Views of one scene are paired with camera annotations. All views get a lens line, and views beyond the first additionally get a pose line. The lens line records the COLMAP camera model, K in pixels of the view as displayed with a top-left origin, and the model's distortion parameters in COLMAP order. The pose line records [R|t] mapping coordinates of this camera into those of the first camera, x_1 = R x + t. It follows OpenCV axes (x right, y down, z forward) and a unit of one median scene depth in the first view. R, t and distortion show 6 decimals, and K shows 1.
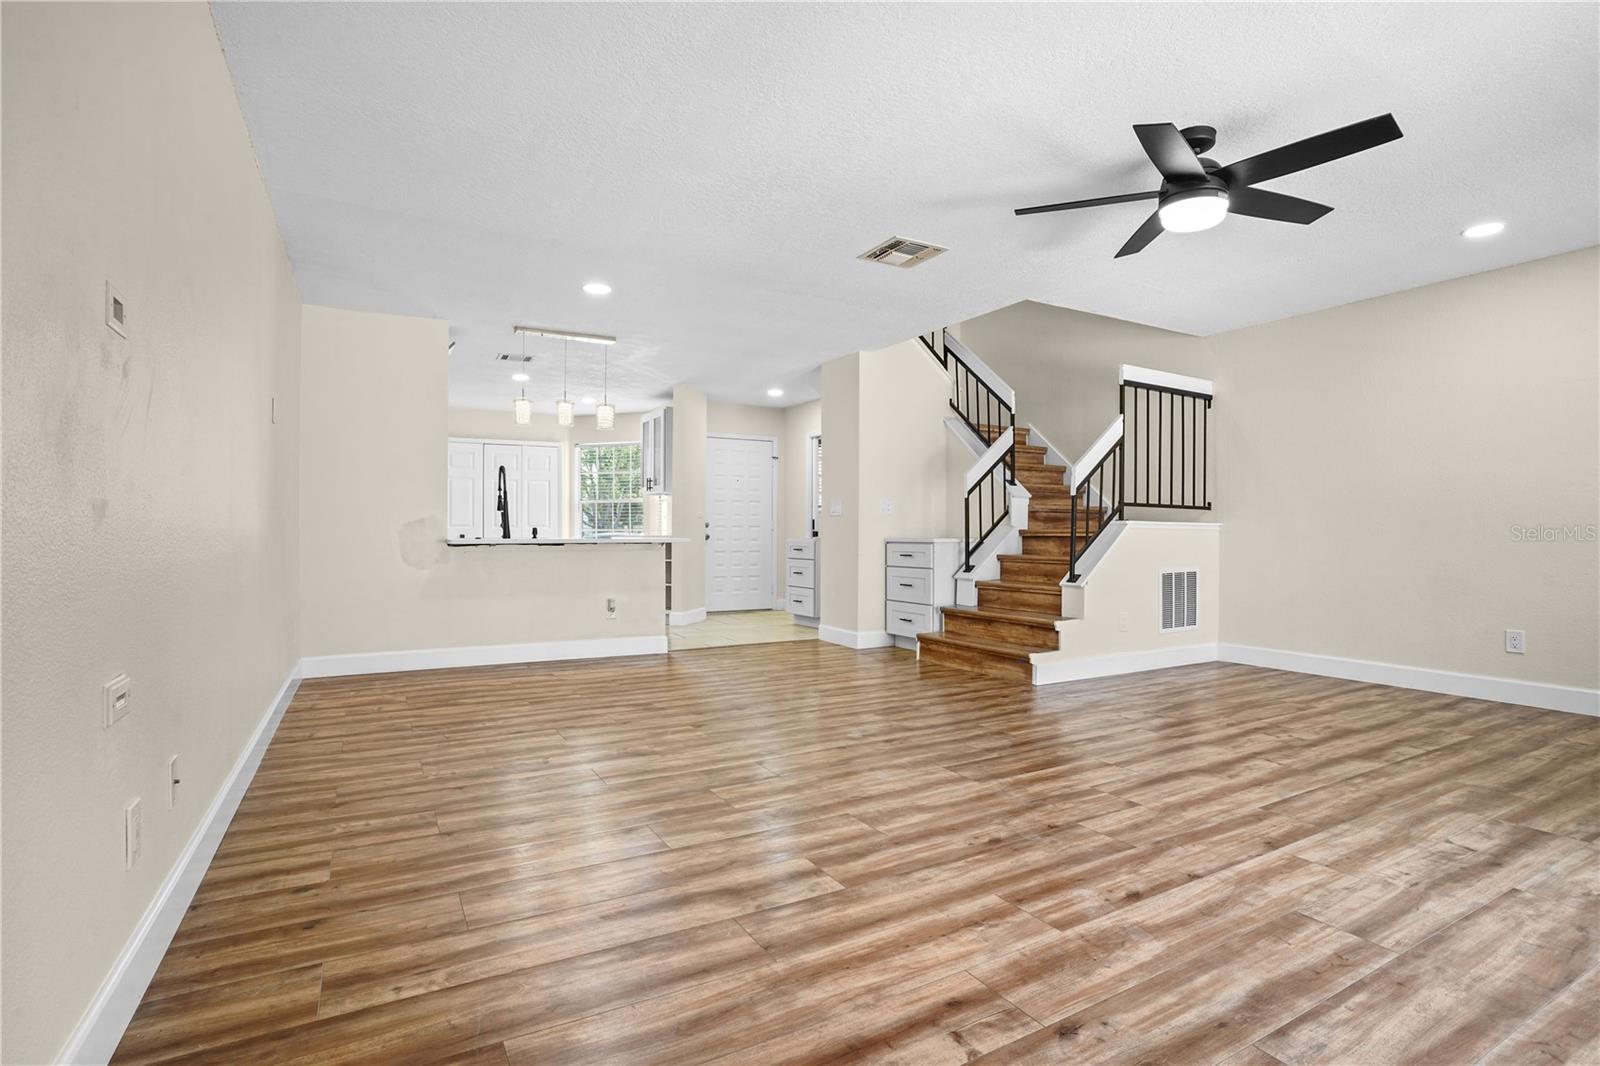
lens RADIAL K [[786.0, 0, 791.0], [0, 786.0, 529.6], [0, 0, 1]] dist [-0.077891, 0.030586]
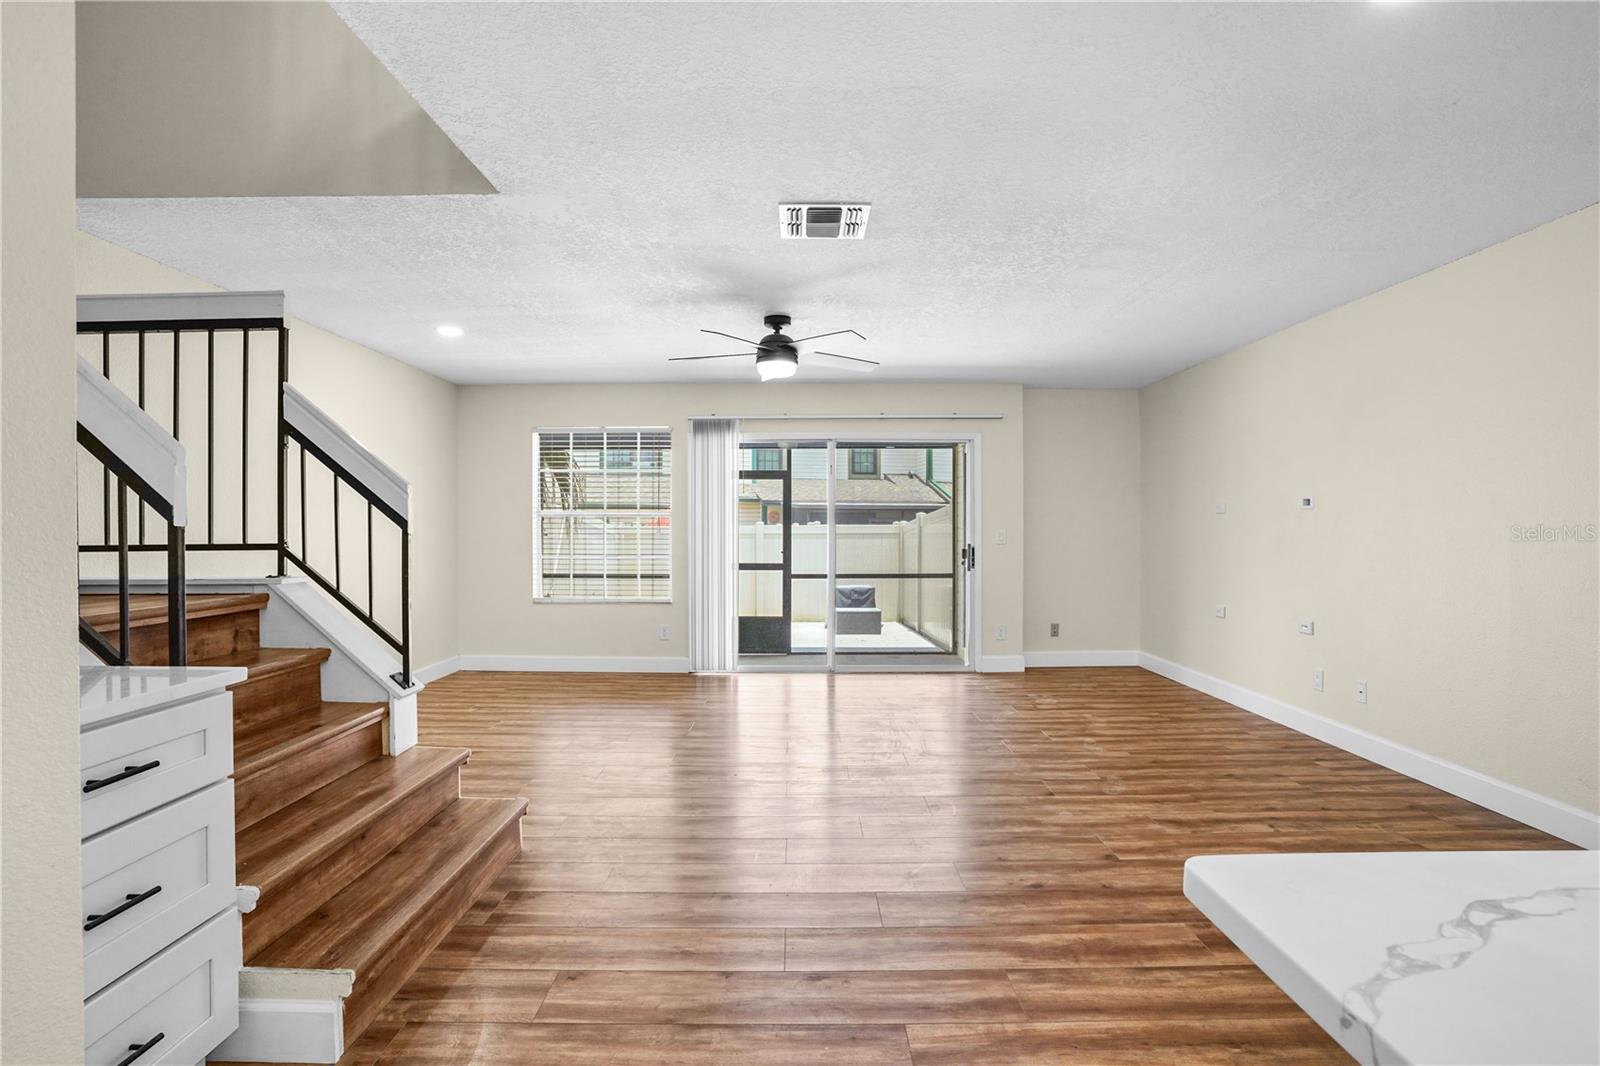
lens RADIAL K [[785.5, 0, 800.0], [0, 785.5, 533.0], [0, 0, 1]] dist [-0.088403, 0.044845]
pose [[-0.878816, -0.002403, 0.477154, -0.301272], [-0.002381, 0.999997, 0.000650, -0.088865], [-0.477154, -0.000565, -0.878819, 2.598008]]
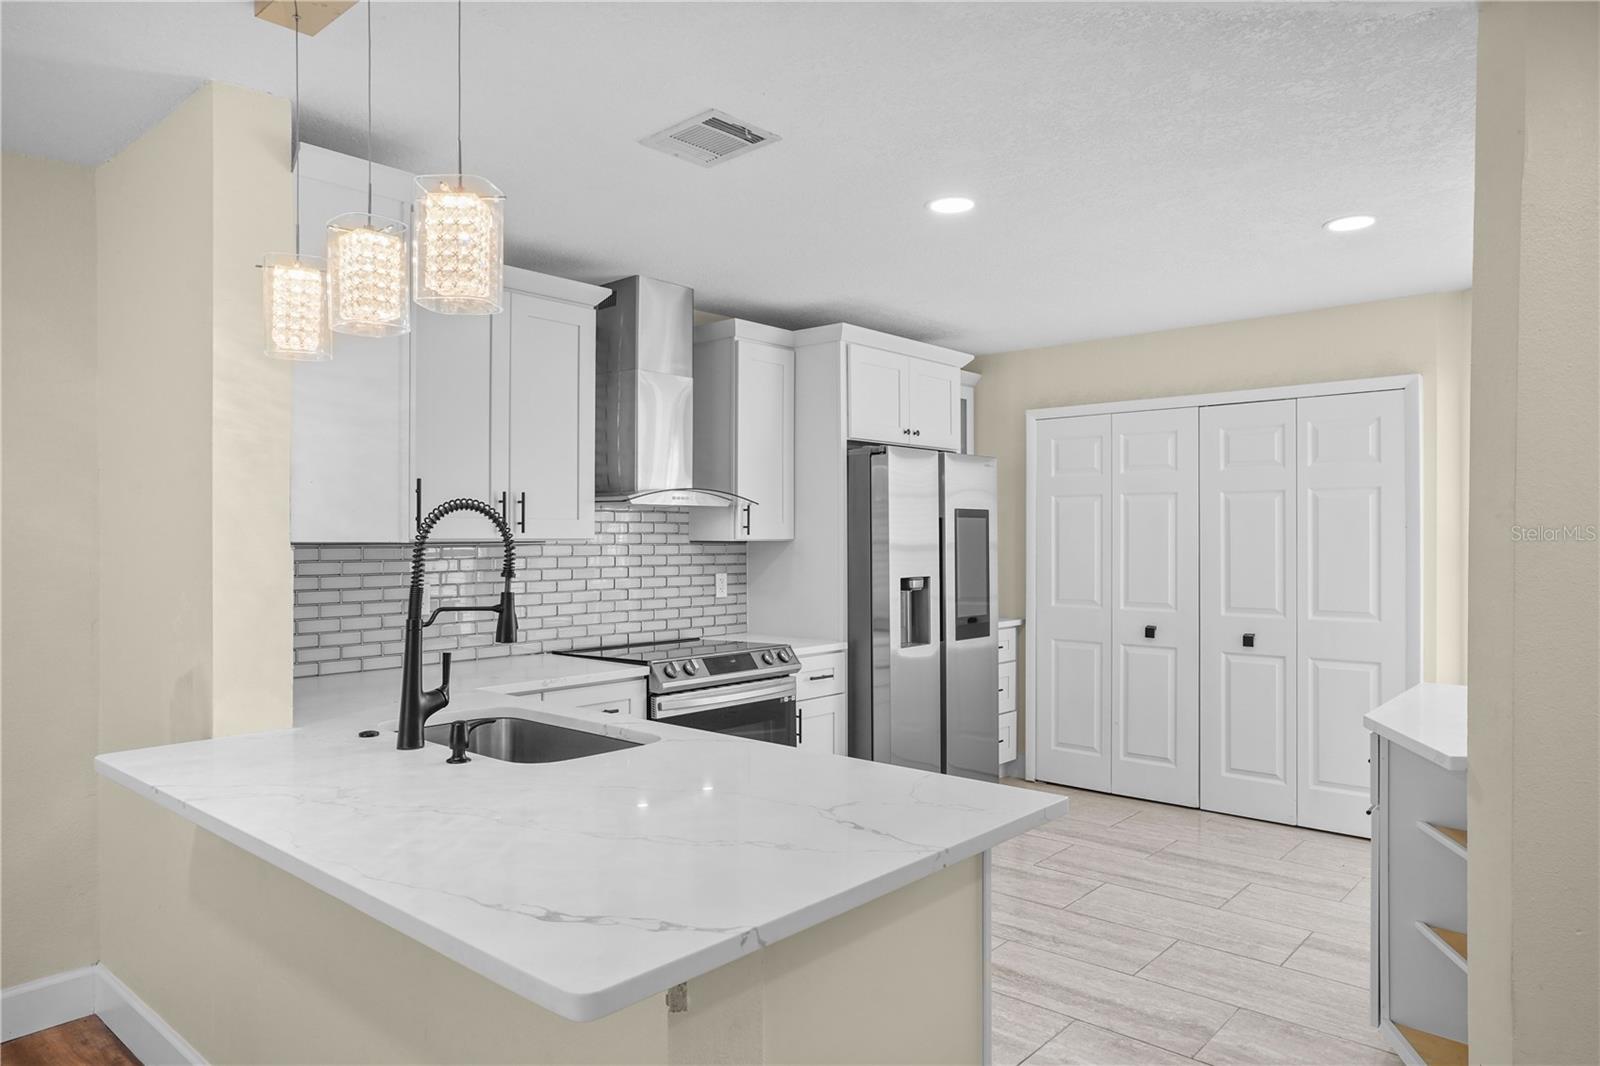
lens RADIAL K [[1014.9, 0, 800.0], [0, 1014.9, 533.0], [0, 0, 1]] dist [-0.007870, -0.000589]
pose [[0.344509, -0.004771, -0.938771, 0.108834], [0.002281, 0.999988, -0.004245, -0.152305], [0.938780, -0.000679, 0.344516, 2.240422]]
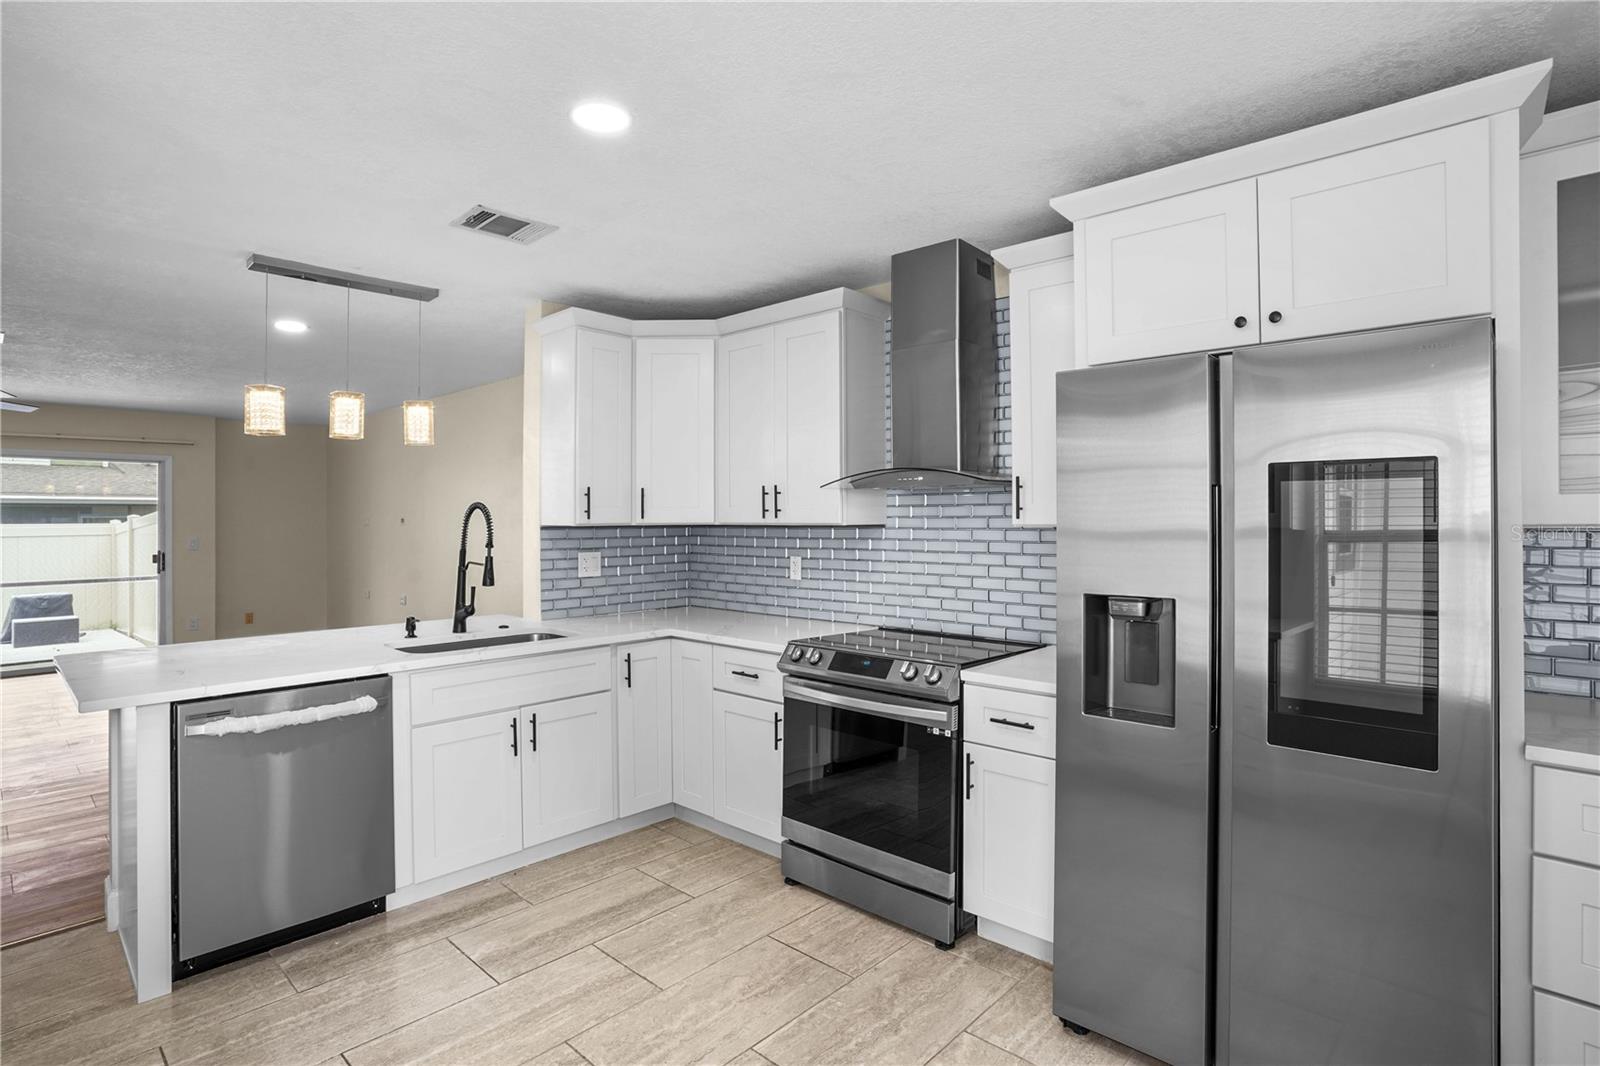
lens RADIAL K [[798.2, 0, 799.9], [0, 798.2, 513.3], [0, 0, 1]] dist [-0.073534, 0.031665]
pose [[-0.946786, 0.002464, -0.321853, -0.928940], [0.005354, 0.999953, -0.008093, -0.156746], [0.321818, -0.009385, -0.946755, 3.636421]]
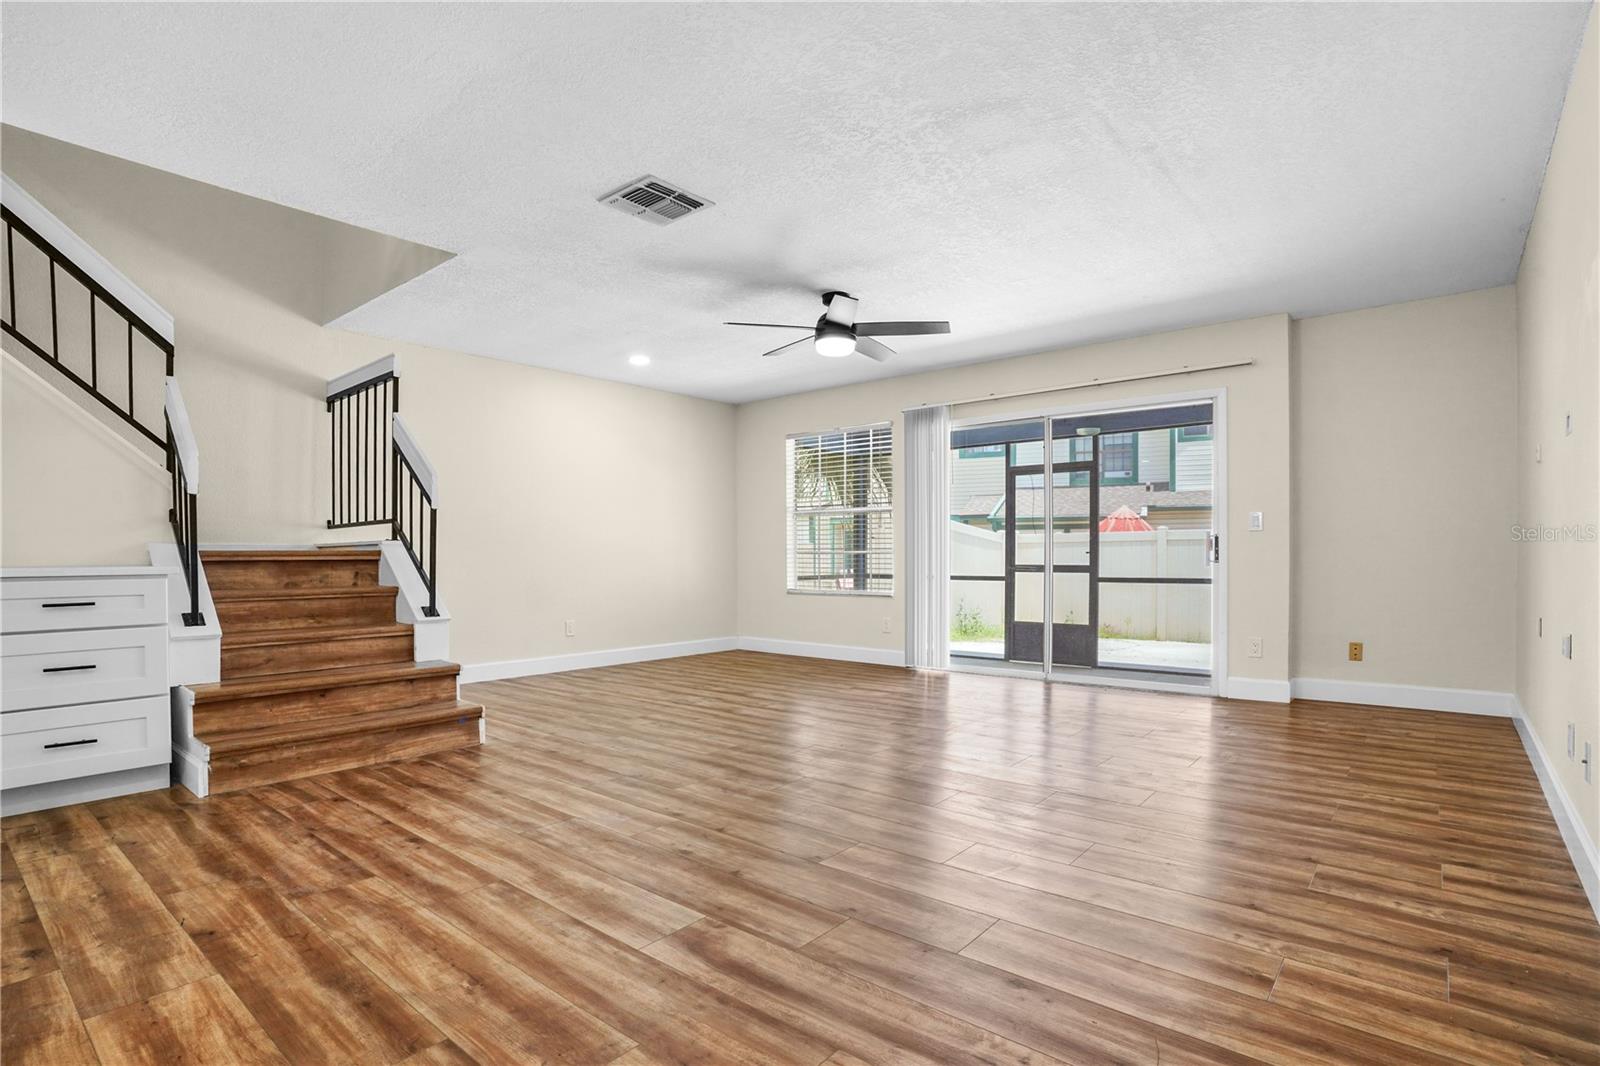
lens RADIAL K [[793.4, 0, 801.0], [0, 793.4, 561.6], [0, 0, 1]] dist [-0.074209, 0.032386]
pose [[-0.366841, -0.007189, 0.930256, -1.026680], [-0.000653, 0.999972, 0.007470, 0.008070], [-0.930283, 0.002133, -0.366836, 1.803604]]
